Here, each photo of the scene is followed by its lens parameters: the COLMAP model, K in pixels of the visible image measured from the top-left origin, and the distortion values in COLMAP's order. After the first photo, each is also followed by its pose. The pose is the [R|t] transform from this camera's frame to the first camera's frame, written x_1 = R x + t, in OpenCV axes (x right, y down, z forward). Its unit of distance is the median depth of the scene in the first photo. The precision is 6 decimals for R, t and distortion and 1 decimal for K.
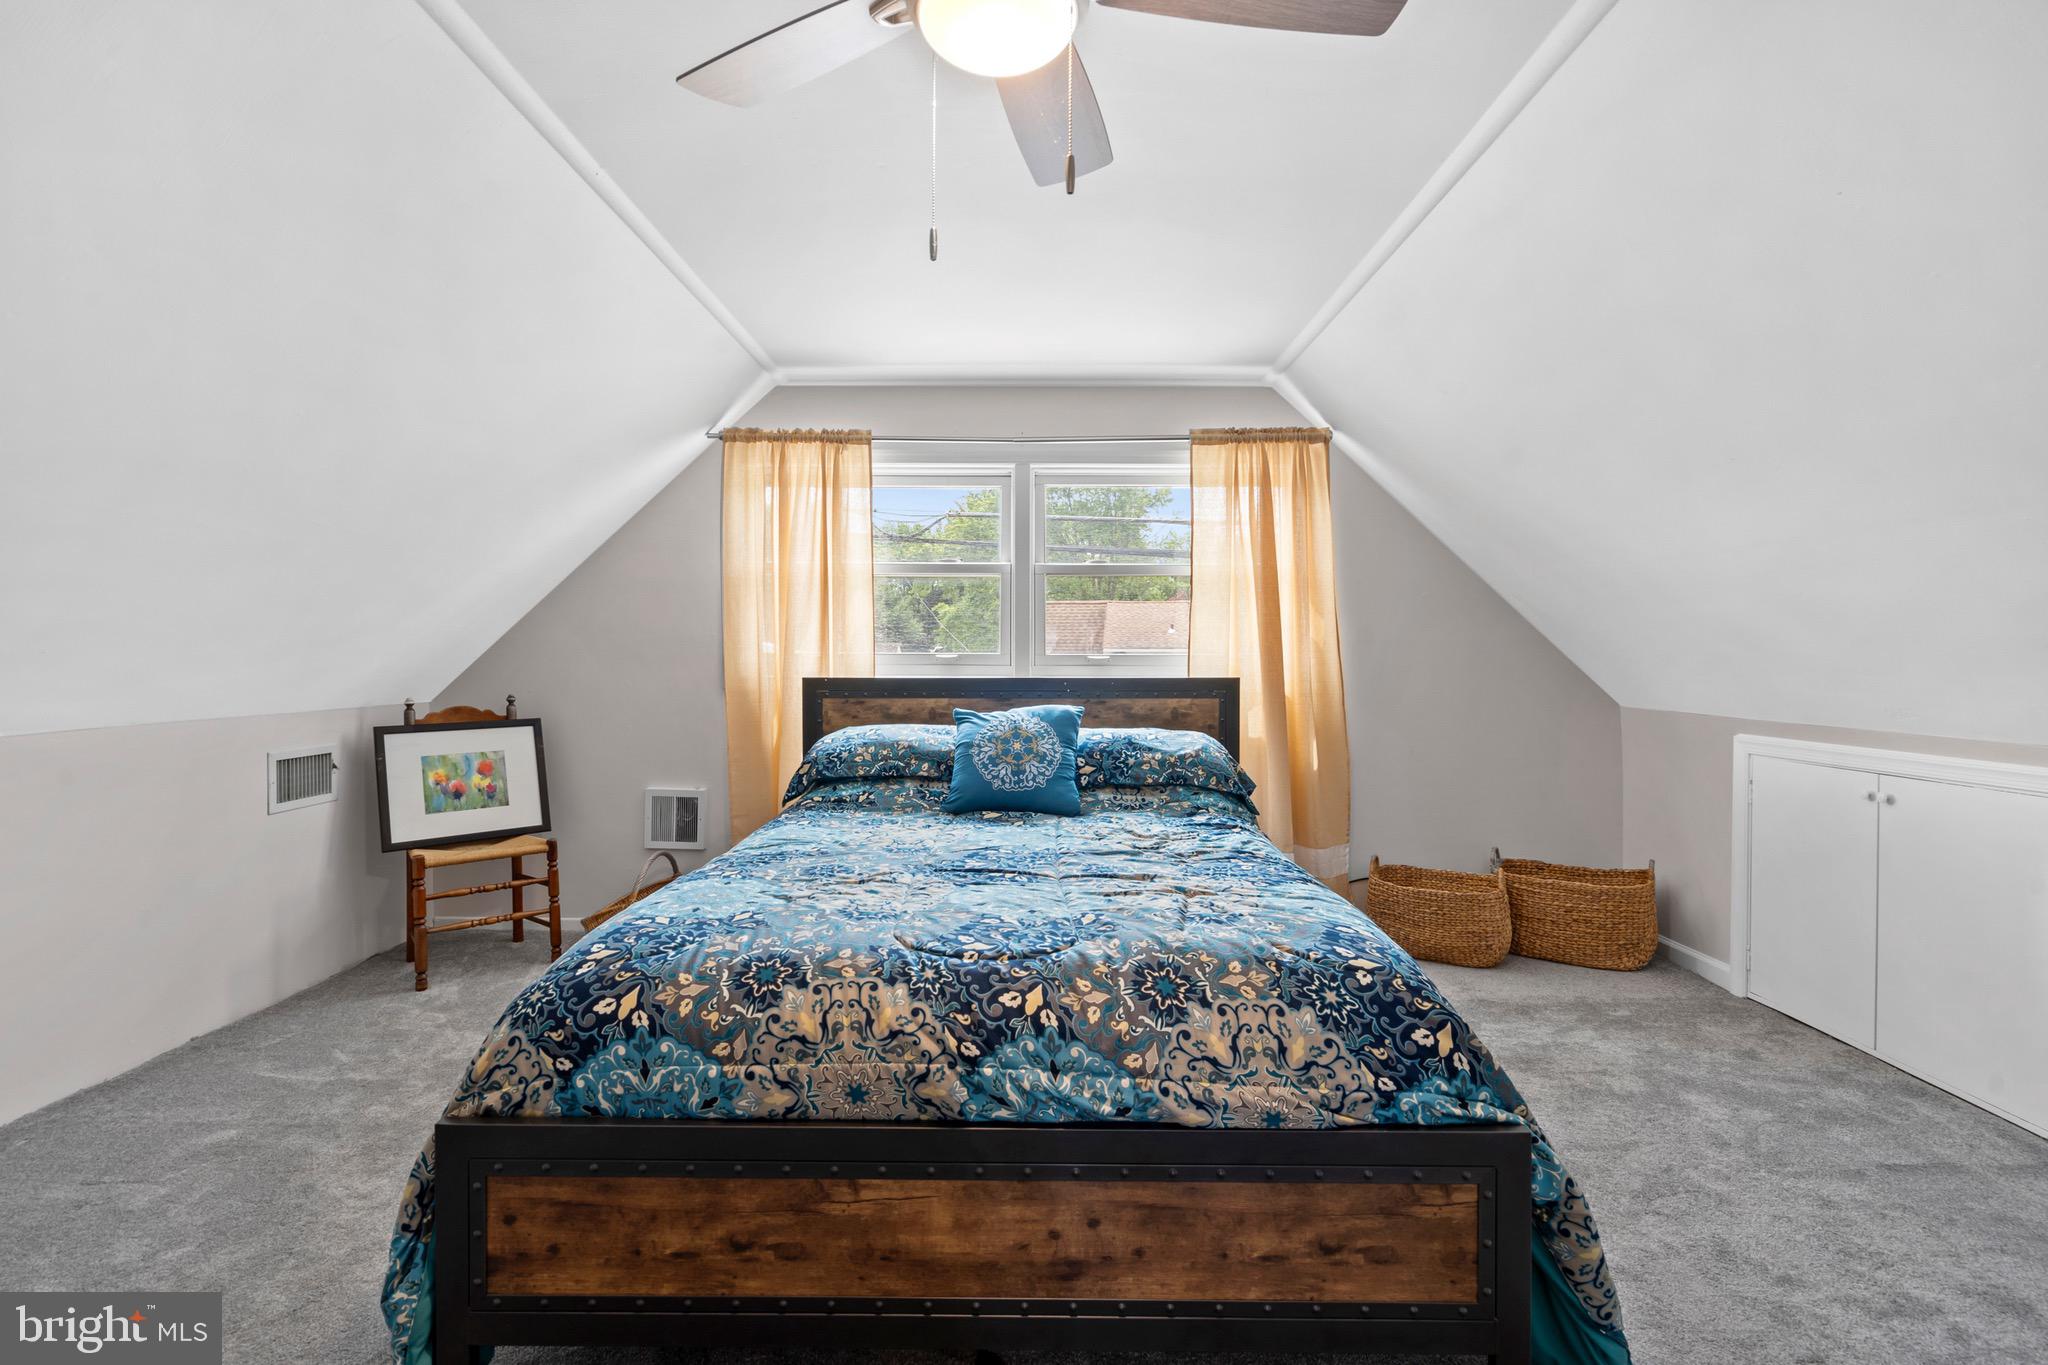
lens RADIAL K [[943.4, 0, 1015.2], [0, 943.4, 670.3], [0, 0, 1]] dist [-0.000369, 0.001488]
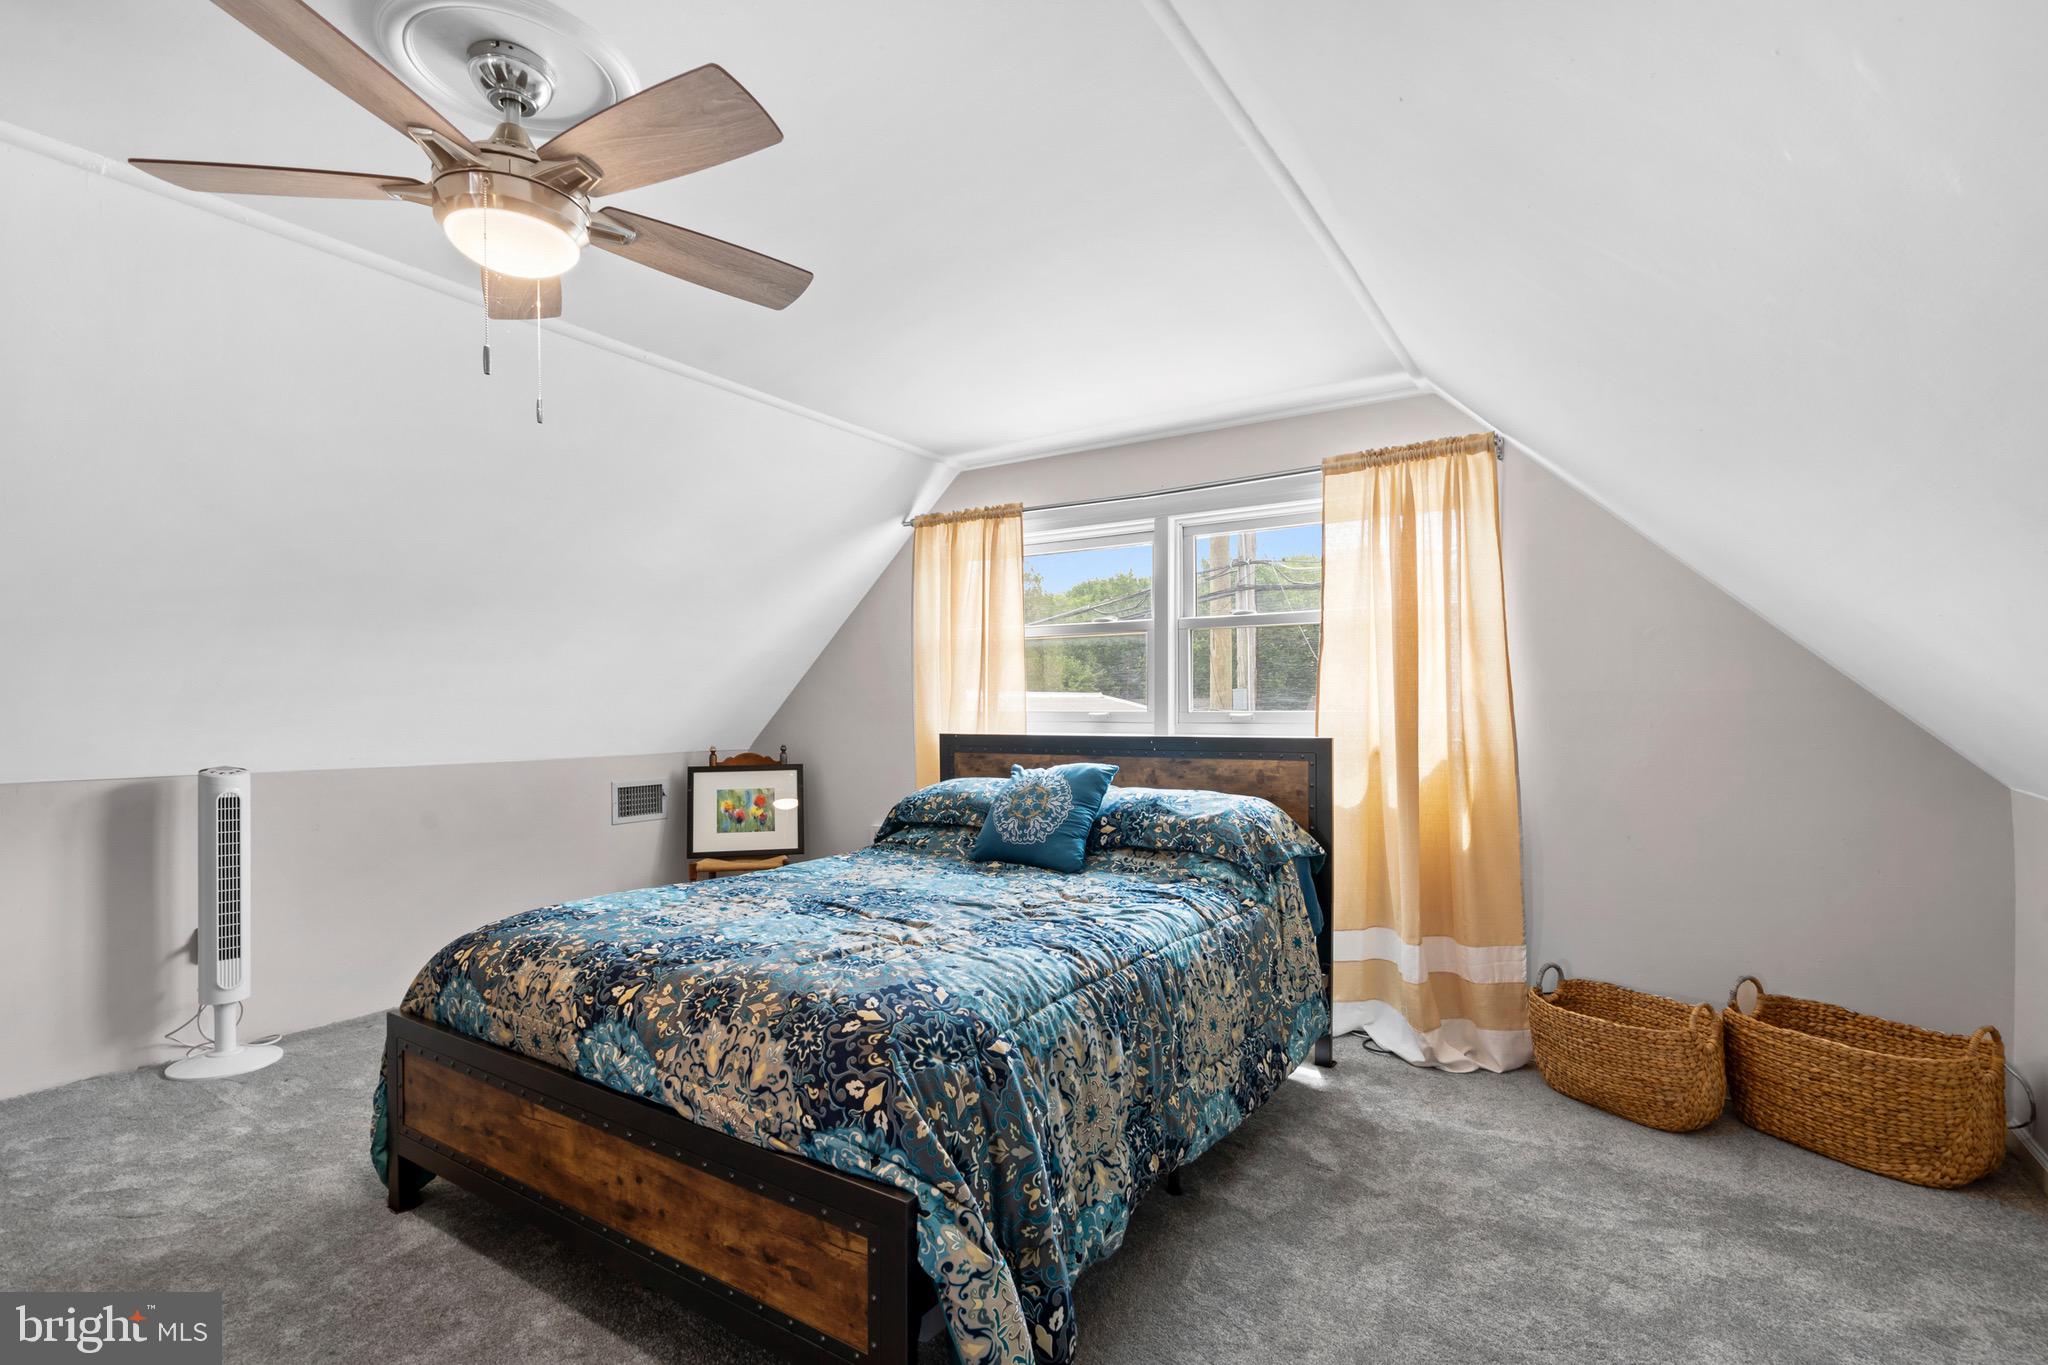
lens RADIAL K [[963.7, 0, 1023.4], [0, 963.7, 731.3], [0, 0, 1]] dist [-0.005637, 0.000391]
pose [[0.840219, 0.007873, -0.542190, 0.551739], [-0.003657, 0.999954, 0.008854, -0.006192], [0.542235, -0.005456, 0.840209, 0.102161]]
